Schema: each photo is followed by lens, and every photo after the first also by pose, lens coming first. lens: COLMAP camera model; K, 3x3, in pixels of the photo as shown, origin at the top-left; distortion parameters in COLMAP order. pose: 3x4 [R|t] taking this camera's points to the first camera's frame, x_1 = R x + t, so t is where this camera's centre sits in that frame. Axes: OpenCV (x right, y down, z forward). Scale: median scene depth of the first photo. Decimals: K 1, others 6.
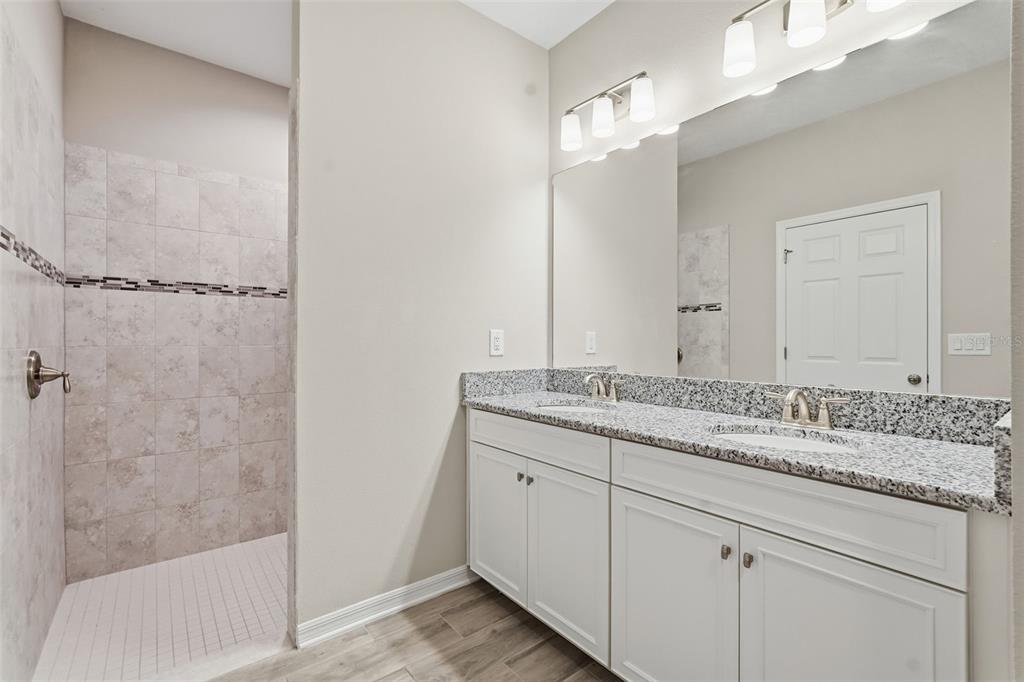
lens RADIAL K [[452.8, 0, 514.1], [0, 452.8, 339.6], [0, 0, 1]] dist [-0.005739, 0.000834]
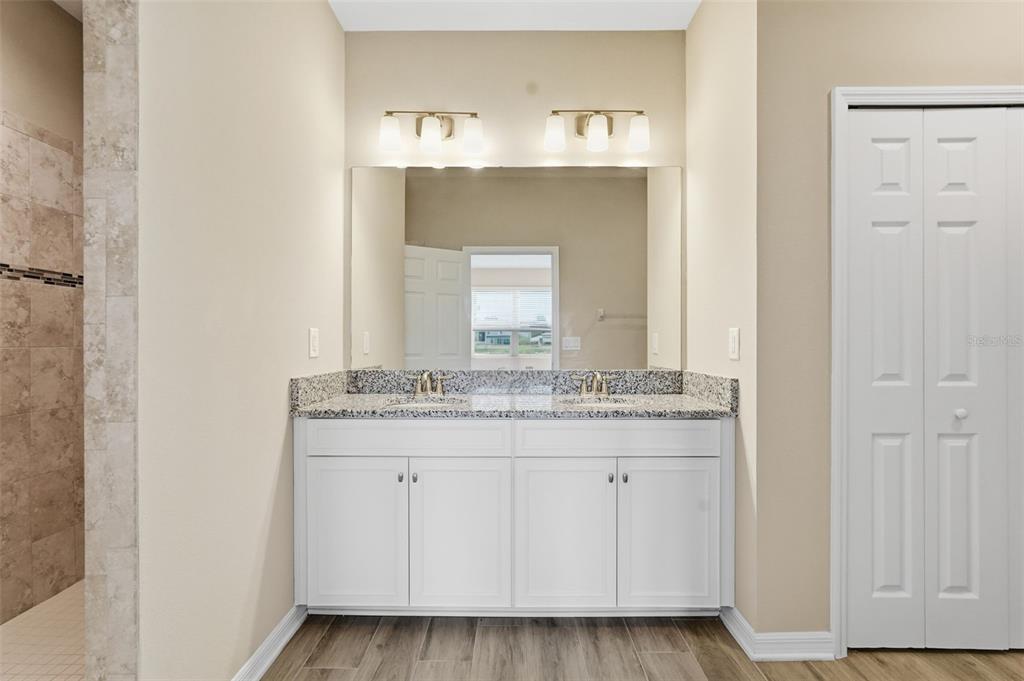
lens RADIAL K [[452.8, 0, 515.0], [0, 452.8, 342.3], [0, 0, 1]] dist [-0.005739, 0.000834]
pose [[0.628039, 0.000904, 0.778181, -0.555887], [-0.003643, 0.999992, 0.001779, 0.003957], [-0.778173, -0.003952, 0.628037, 0.170012]]
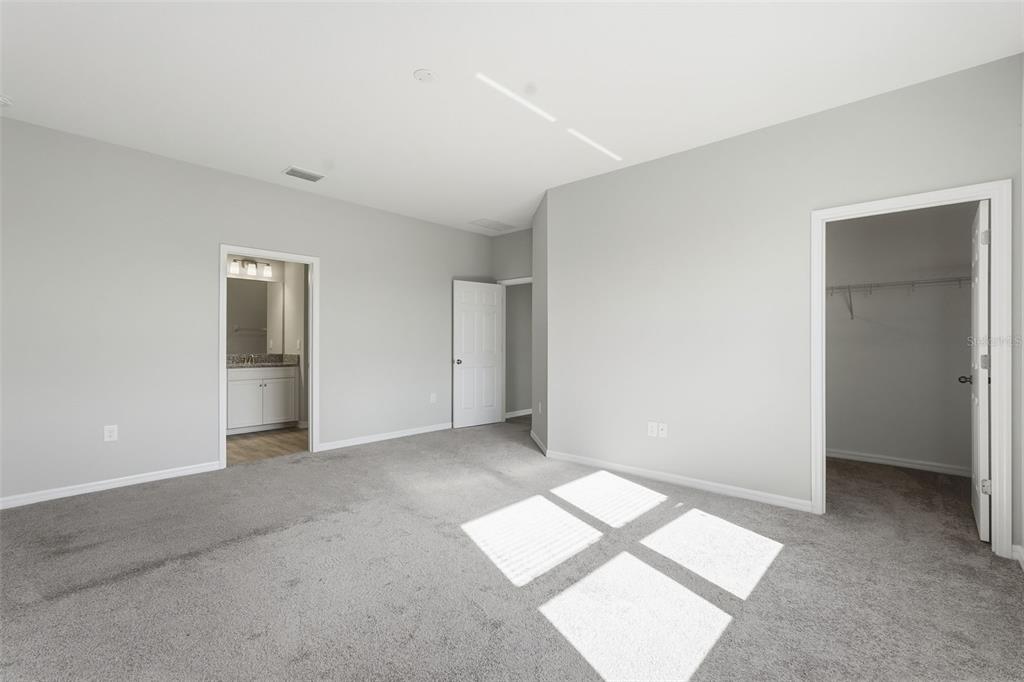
lens RADIAL K [[452.8, 0, 514.8], [0, 452.8, 338.0], [0, 0, 1]] dist [-0.005739, 0.000834]
pose [[-0.155322, 0.005697, 0.987847, -3.008213], [-0.007810, 0.999945, -0.006994, -0.032732], [-0.987833, -0.008801, -0.155269, -0.629286]]
